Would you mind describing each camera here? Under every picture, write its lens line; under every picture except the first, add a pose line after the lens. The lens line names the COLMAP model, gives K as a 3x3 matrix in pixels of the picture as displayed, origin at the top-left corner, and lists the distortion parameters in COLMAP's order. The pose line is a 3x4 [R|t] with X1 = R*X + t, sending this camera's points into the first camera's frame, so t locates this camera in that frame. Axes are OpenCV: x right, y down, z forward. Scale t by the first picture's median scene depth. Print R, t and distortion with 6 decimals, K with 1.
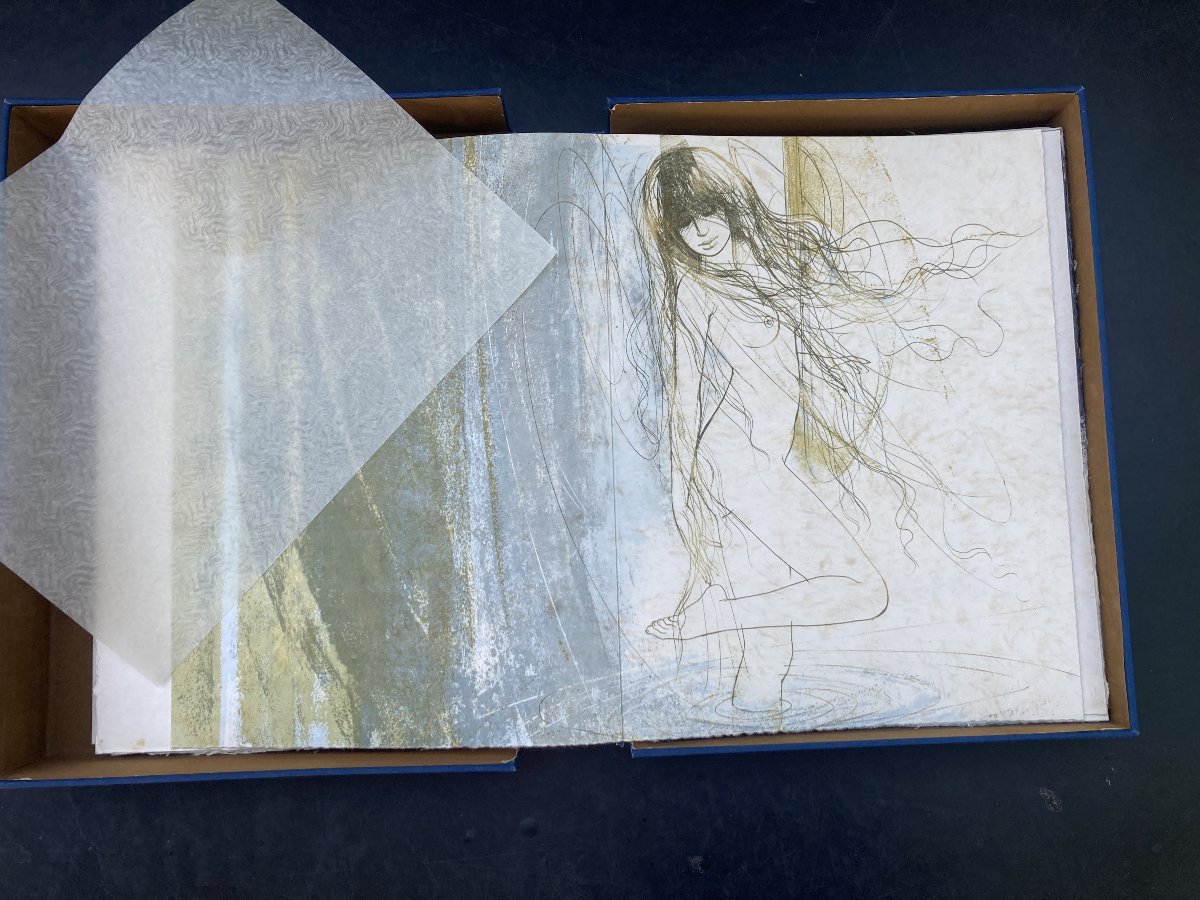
lens RADIAL K [[959.0, 0, 619.0], [0, 959.0, 446.9], [0, 0, 1]] dist [0.004137, 0.006085]
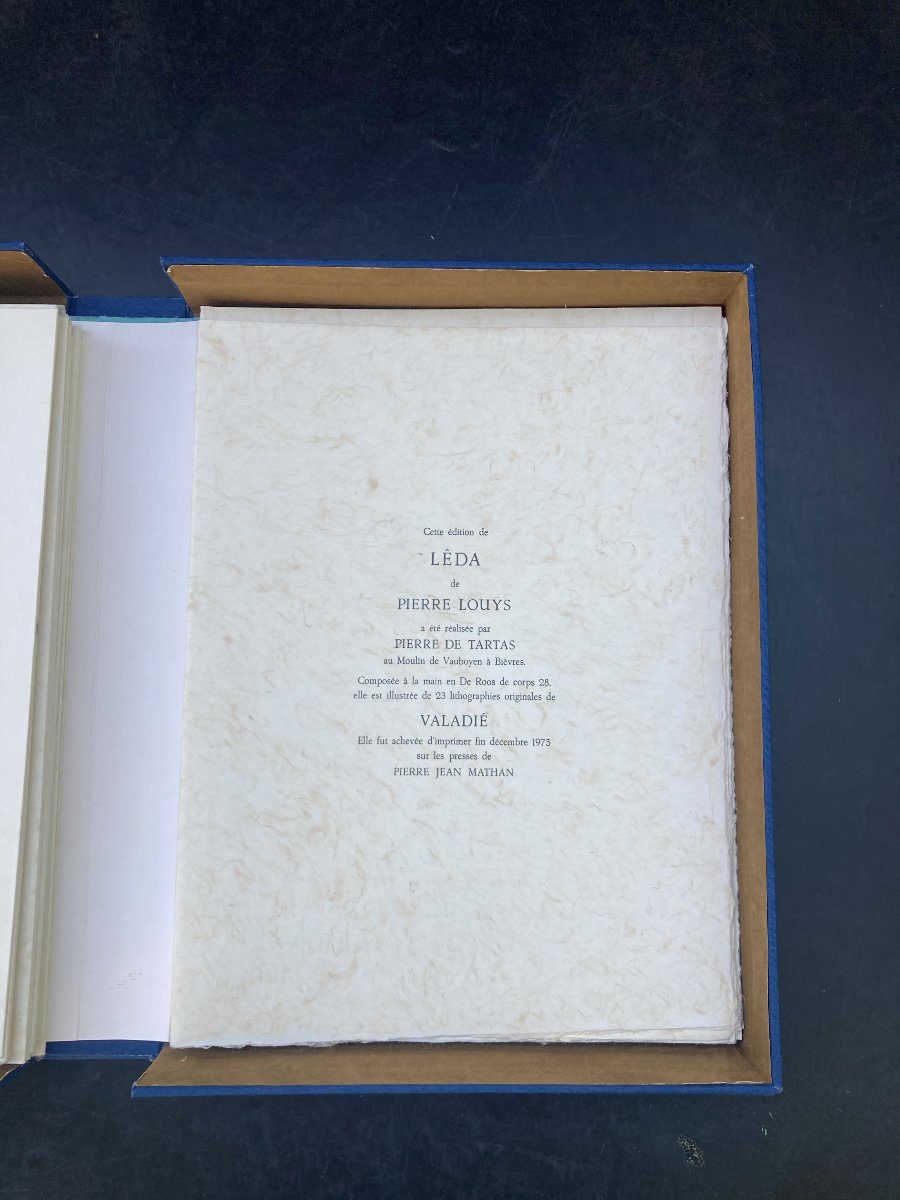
lens RADIAL K [[982.5, 0, 450.0], [0, 982.5, 600.0], [0, 0, 1]] dist [-0.001992, 0.004739]
pose [[0.999281, 0.036721, -0.009426, 0.243189], [-0.036854, 0.999218, -0.014302, -0.071789], [0.008893, 0.014639, 0.999853, 0.178285]]
